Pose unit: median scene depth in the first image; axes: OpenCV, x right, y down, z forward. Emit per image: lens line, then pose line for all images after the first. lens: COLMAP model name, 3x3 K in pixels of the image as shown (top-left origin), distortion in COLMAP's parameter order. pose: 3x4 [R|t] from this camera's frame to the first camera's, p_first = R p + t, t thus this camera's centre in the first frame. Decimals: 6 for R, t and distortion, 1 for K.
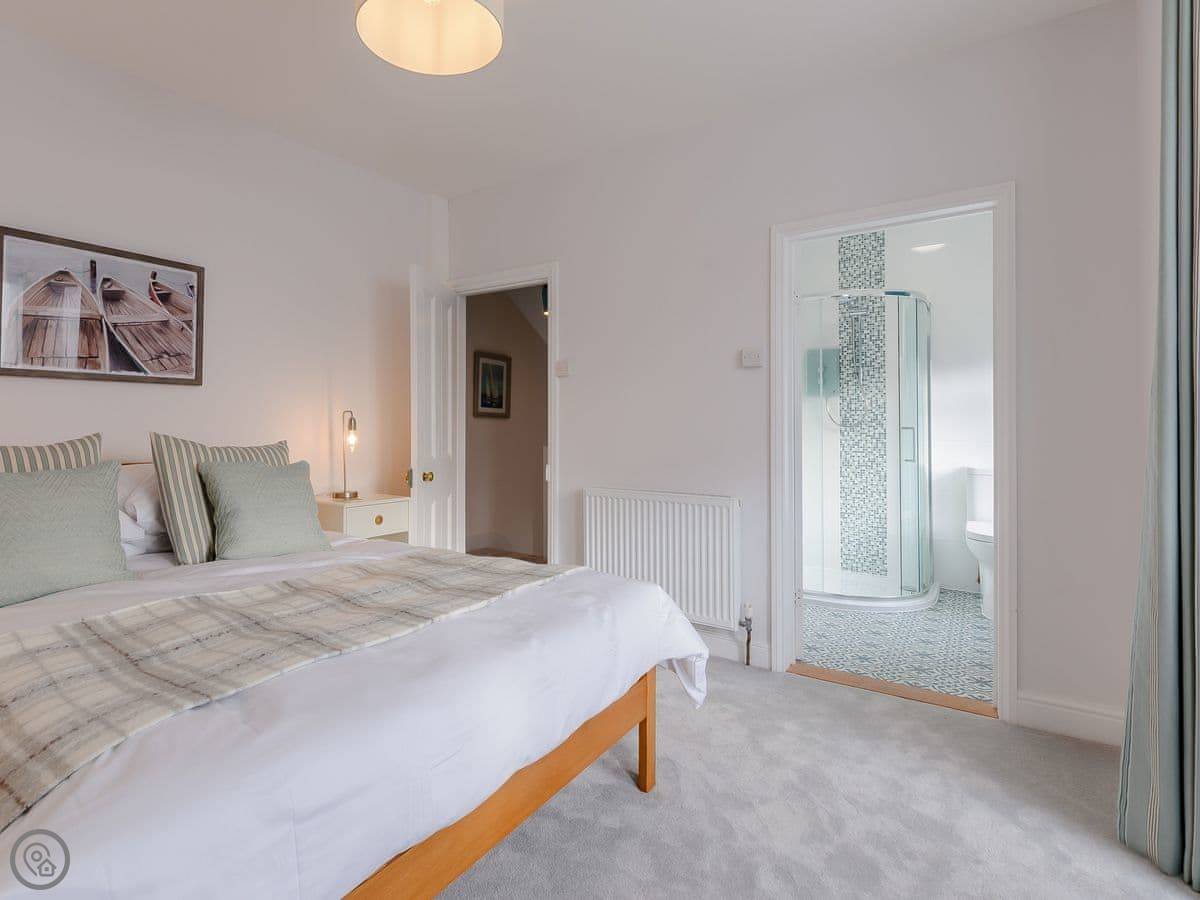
lens RADIAL K [[614.2, 0, 538.1], [0, 614.2, 408.2], [0, 0, 1]] dist [0.002384, 0.000234]
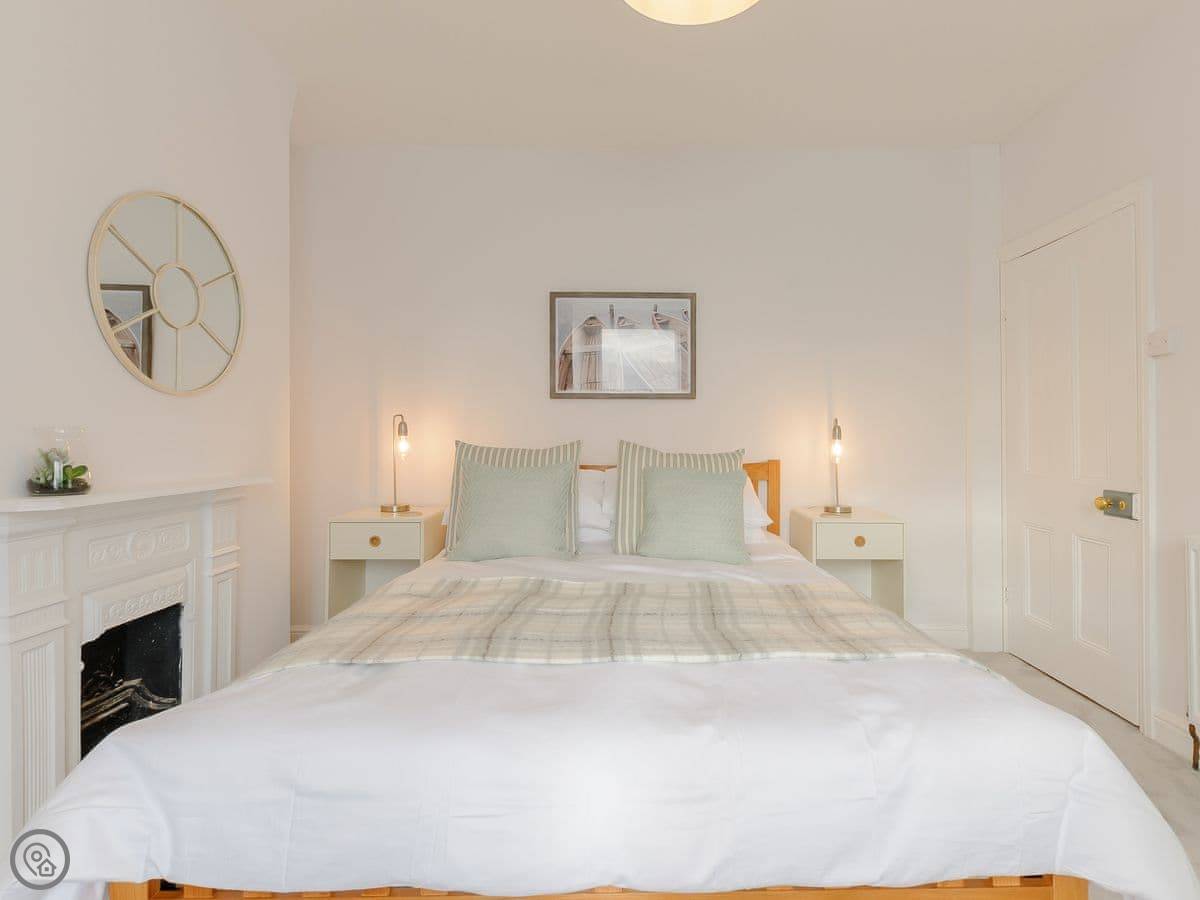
lens RADIAL K [[593.9, 0, 647.9], [0, 593.9, 430.7], [0, 0, 1]] dist [0.001535, -0.000053]
pose [[0.615133, -0.007978, -0.788383, 0.268245], [0.022030, 0.999732, 0.007072, 0.012229], [0.788116, -0.021719, 0.615144, 0.279499]]
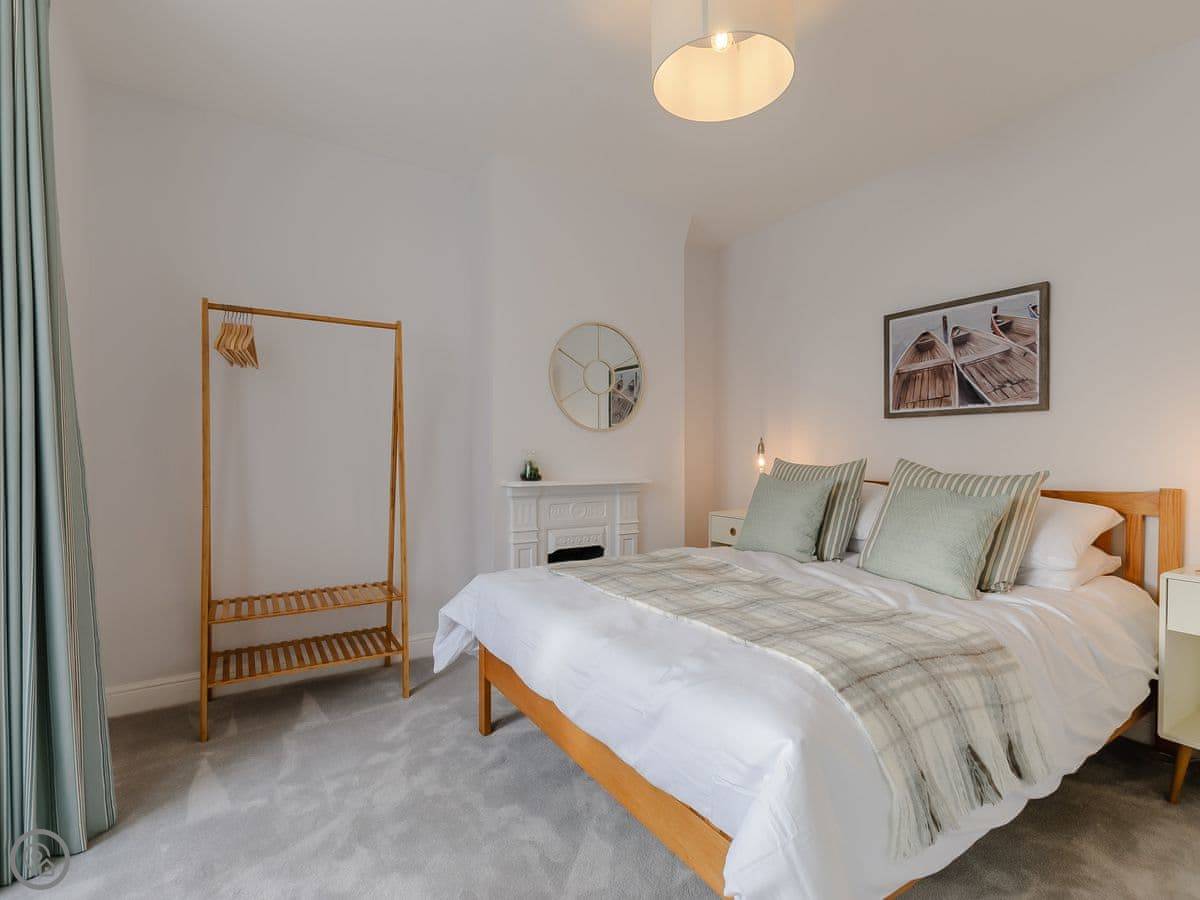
lens RADIAL K [[590.2, 0, 626.5], [0, 590.2, 453.2], [0, 0, 1]] dist [0.002197, 0.000255]
pose [[-0.351904, -0.000194, -0.936036, 0.538339], [0.023885, 0.999672, -0.009187, 0.022277], [0.935731, -0.025590, -0.351784, 0.763257]]
